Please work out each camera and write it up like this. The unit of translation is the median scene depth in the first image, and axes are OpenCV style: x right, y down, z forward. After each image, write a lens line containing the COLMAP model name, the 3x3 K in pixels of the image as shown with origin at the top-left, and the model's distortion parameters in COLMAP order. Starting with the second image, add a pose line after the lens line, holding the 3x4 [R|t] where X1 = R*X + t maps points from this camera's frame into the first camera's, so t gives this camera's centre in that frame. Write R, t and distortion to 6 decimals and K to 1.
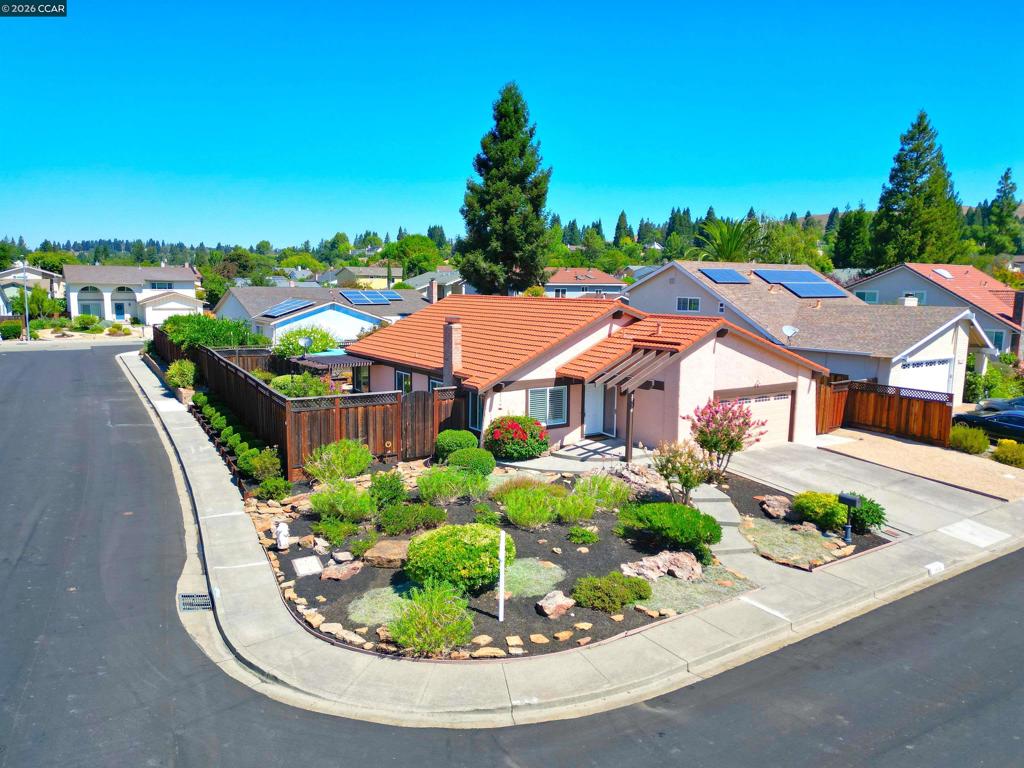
lens RADIAL K [[715.0, 0, 512.0], [0, 715.0, 384.0], [0, 0, 1]] dist [0.089084, -0.091578]
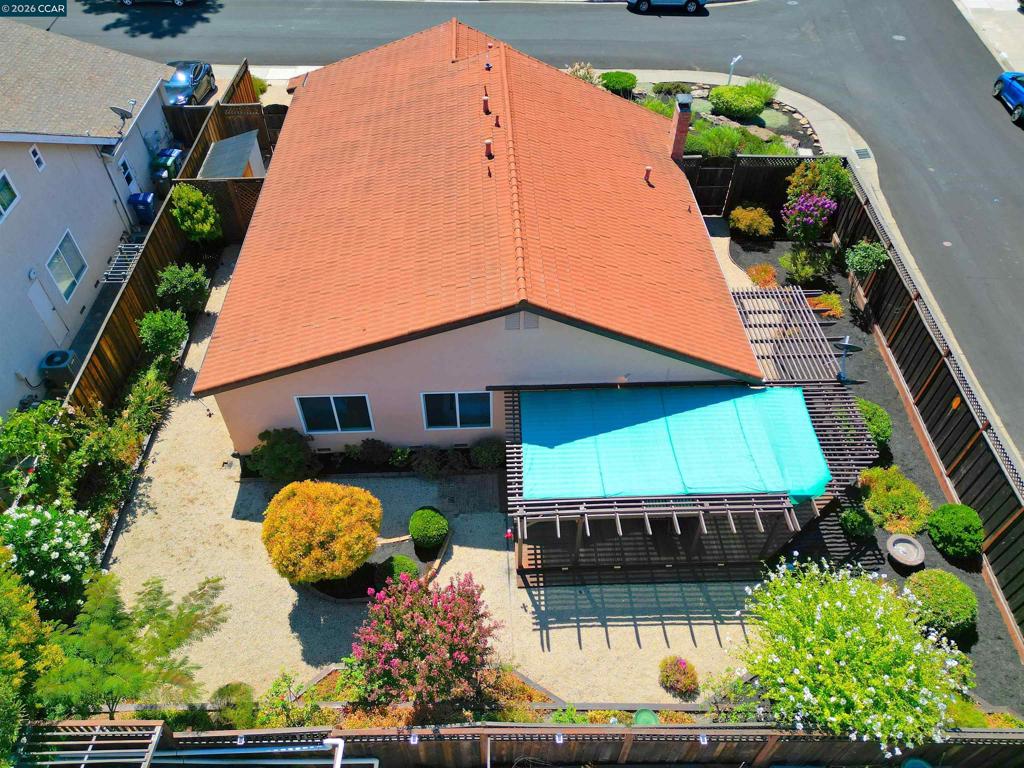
lens RADIAL K [[729.7, 0, 506.8], [0, 729.7, 382.4], [0, 0, 1]] dist [0.068535, -0.061619]
pose [[-0.851877, -0.389713, 0.349899, -0.337810], [0.061365, 0.589204, 0.805651, -0.613325], [-0.520135, 0.707787, -0.478014, 1.758547]]
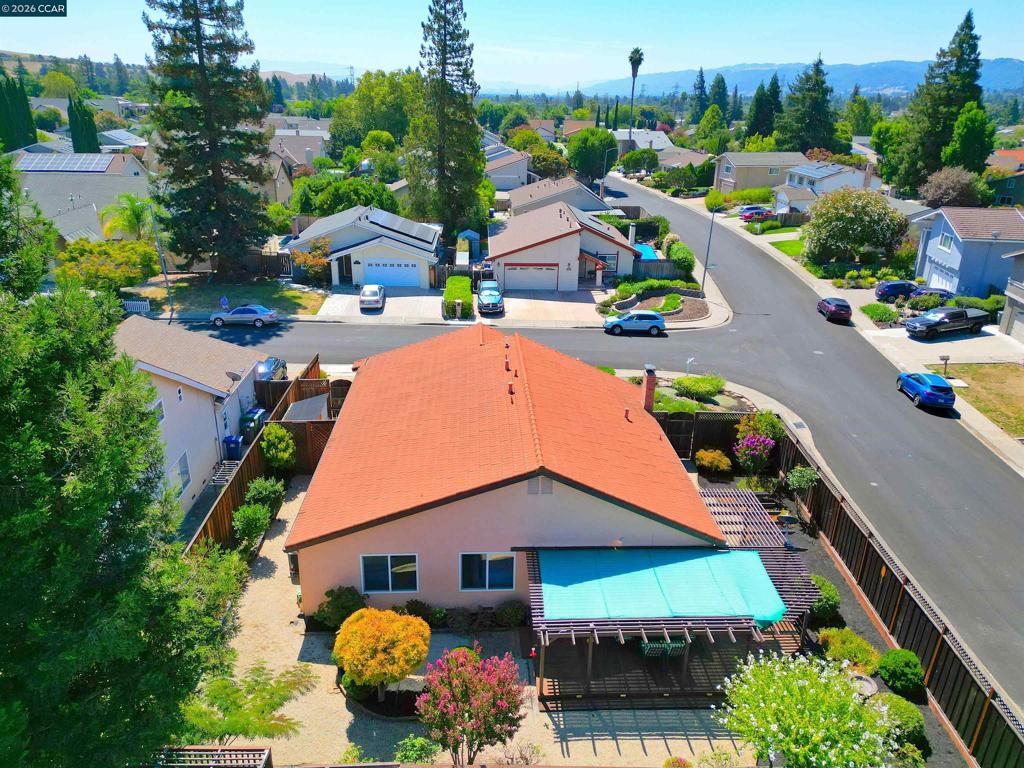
lens RADIAL K [[729.7, 0, 506.8], [0, 729.7, 382.4], [0, 0, 1]] dist [0.068535, -0.061619]
pose [[-0.854875, -0.210547, 0.474192, -0.450395], [0.049105, 0.877021, 0.477935, -0.652207], [-0.516505, 0.431860, -0.739405, 2.004860]]
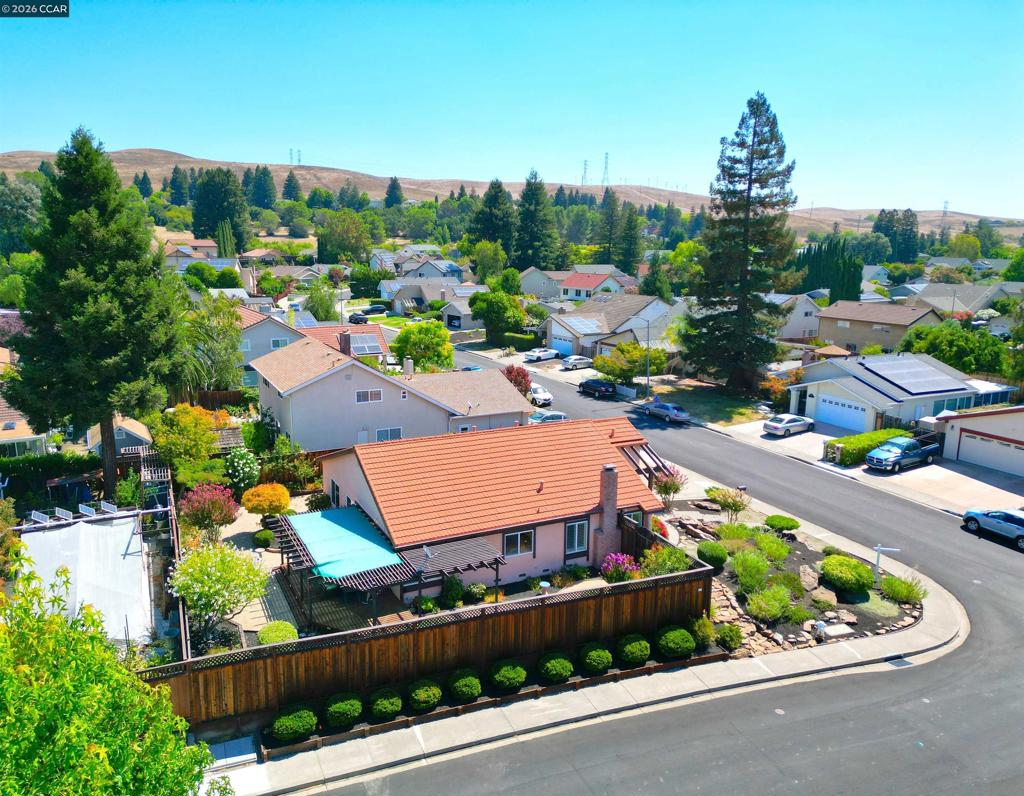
lens RADIAL K [[749.7, 0, 491.7], [0, 749.7, 394.7], [0, 0, 1]] dist [0.045221, -0.000632]
pose [[0.134330, -0.201916, 0.970147, -1.330436], [0.131402, 0.974004, 0.184524, -0.474214], [-0.982186, 0.102692, 0.157370, 0.972987]]
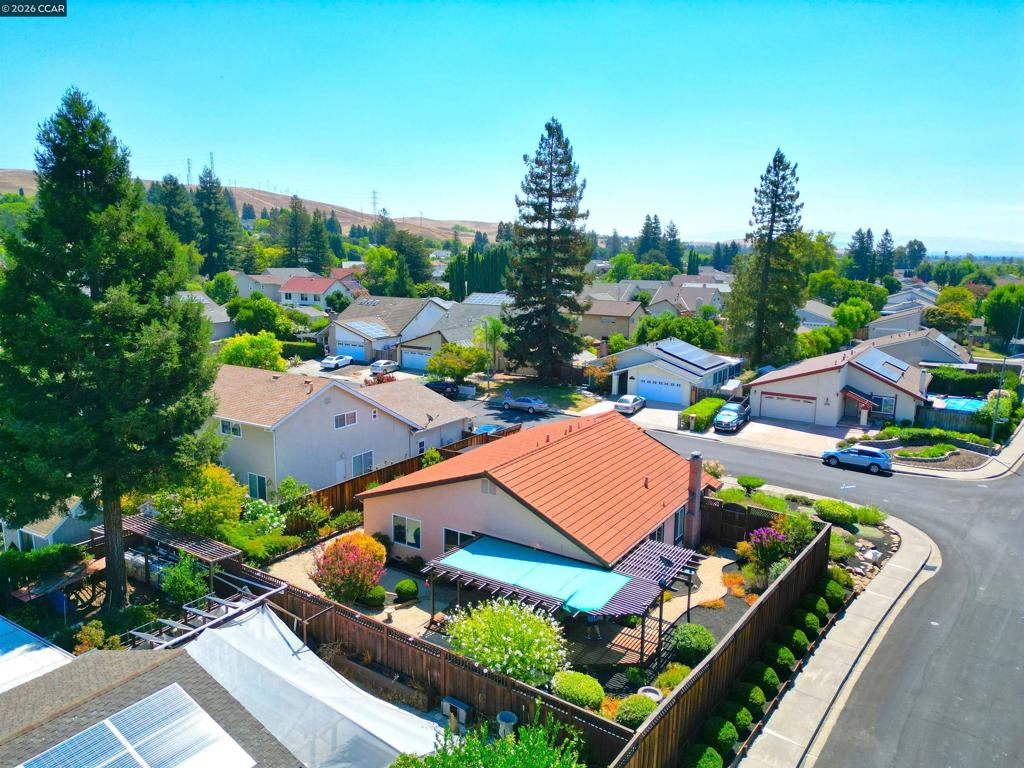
lens RADIAL K [[715.0, 0, 512.0], [0, 715.0, 384.0], [0, 0, 1]] dist [0.089084, -0.091578]
pose [[-0.397470, -0.179133, 0.899960, -1.139250], [0.113300, 0.963675, 0.241855, -0.584610], [-0.910593, 0.198096, -0.362736, 1.772181]]
